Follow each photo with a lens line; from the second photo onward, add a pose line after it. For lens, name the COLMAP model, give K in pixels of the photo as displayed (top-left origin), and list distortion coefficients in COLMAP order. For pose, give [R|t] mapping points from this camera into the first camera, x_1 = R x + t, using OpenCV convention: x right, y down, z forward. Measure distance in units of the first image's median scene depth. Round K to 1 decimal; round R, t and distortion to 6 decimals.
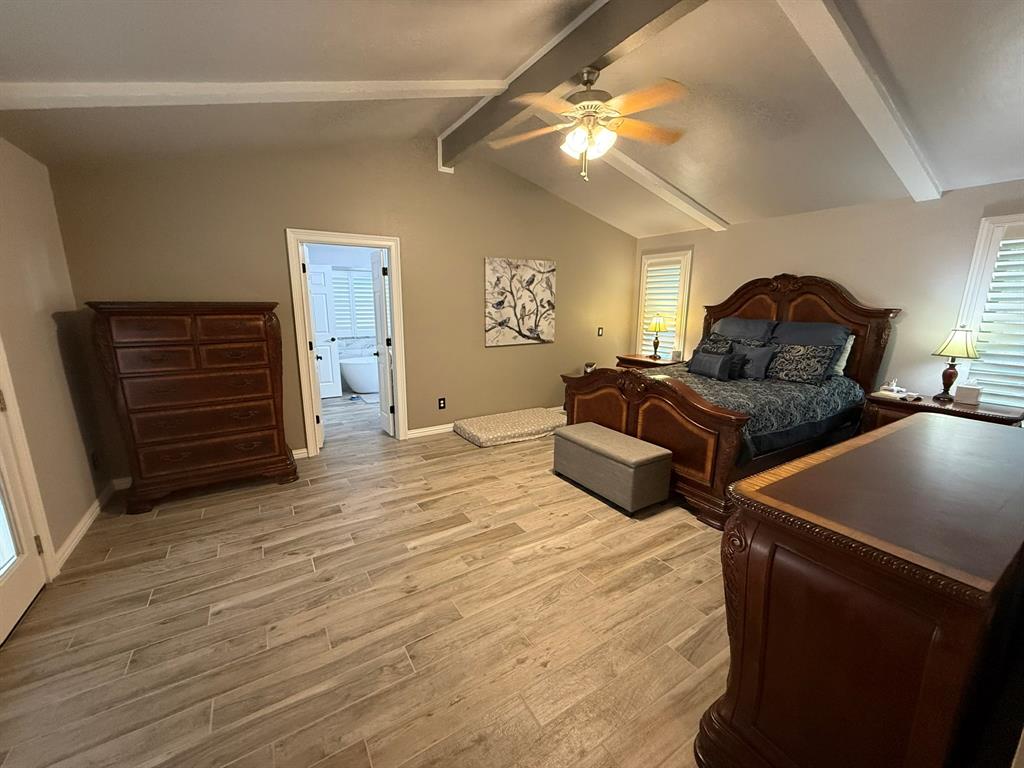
lens RADIAL K [[407.6, 0, 510.4], [0, 407.6, 385.3], [0, 0, 1]] dist [0.000428, 0.000036]
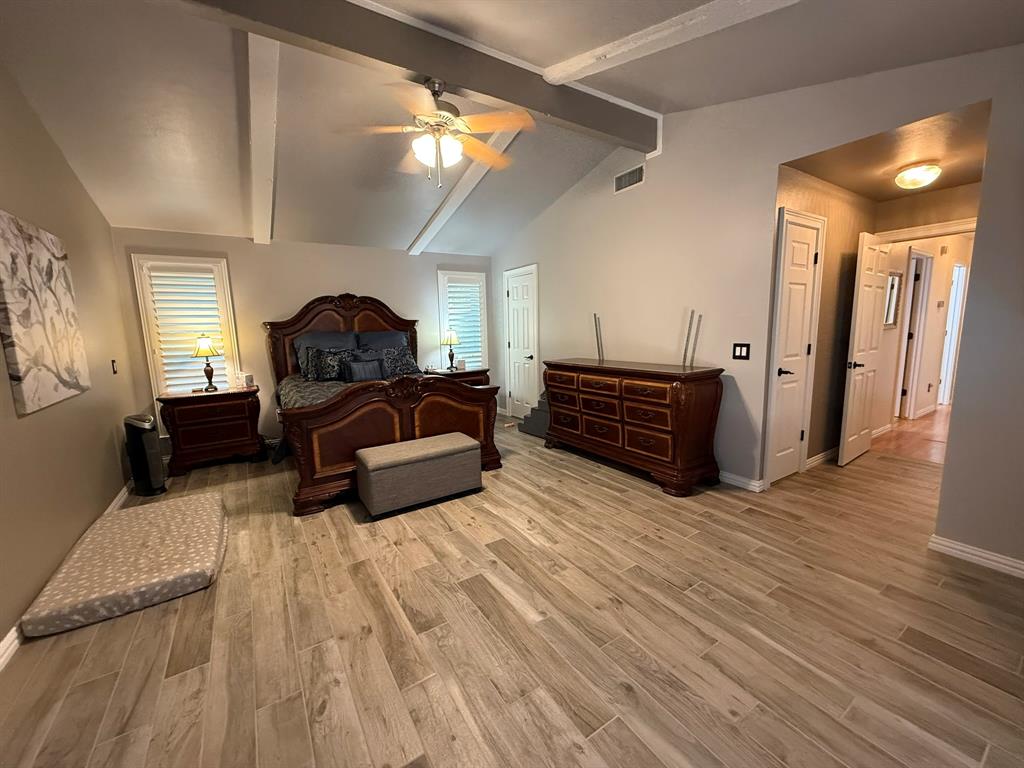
lens RADIAL K [[407.6, 0, 510.4], [0, 407.6, 385.3], [0, 0, 1]] dist [0.000428, 0.000036]
pose [[-0.016094, -0.151676, 0.988299, -0.740619], [0.225881, 0.962323, 0.151367, -0.114860], [-0.974022, 0.225674, 0.018773, 0.756134]]
